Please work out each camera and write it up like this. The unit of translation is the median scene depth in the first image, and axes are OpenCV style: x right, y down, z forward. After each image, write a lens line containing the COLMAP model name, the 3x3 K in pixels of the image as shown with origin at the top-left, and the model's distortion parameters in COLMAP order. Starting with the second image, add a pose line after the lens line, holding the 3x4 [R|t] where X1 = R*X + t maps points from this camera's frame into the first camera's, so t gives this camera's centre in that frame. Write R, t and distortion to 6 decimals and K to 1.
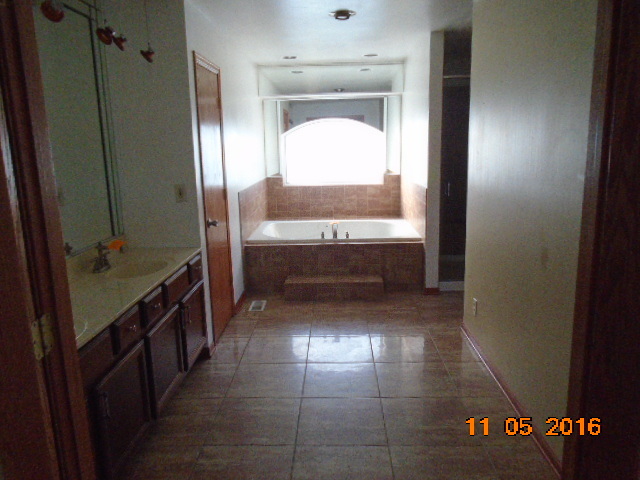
lens RADIAL K [[491.9, 0, 319.3], [0, 491.9, 241.5], [0, 0, 1]] dist [-0.001962, 0.007681]
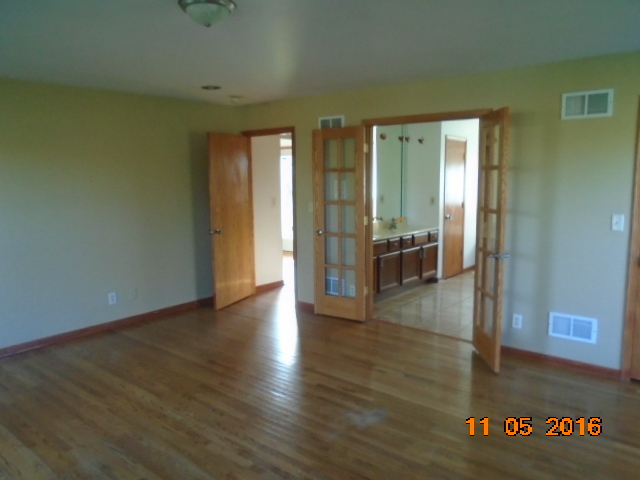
lens RADIAL K [[491.9, 0, 318.6], [0, 491.9, 240.3], [0, 0, 1]] dist [-0.001962, 0.007681]
pose [[0.798325, 0.106077, -0.592811, 0.616446], [-0.142249, 0.989725, -0.014464, 0.176152], [0.585185, 0.095873, 0.805212, -1.001087]]
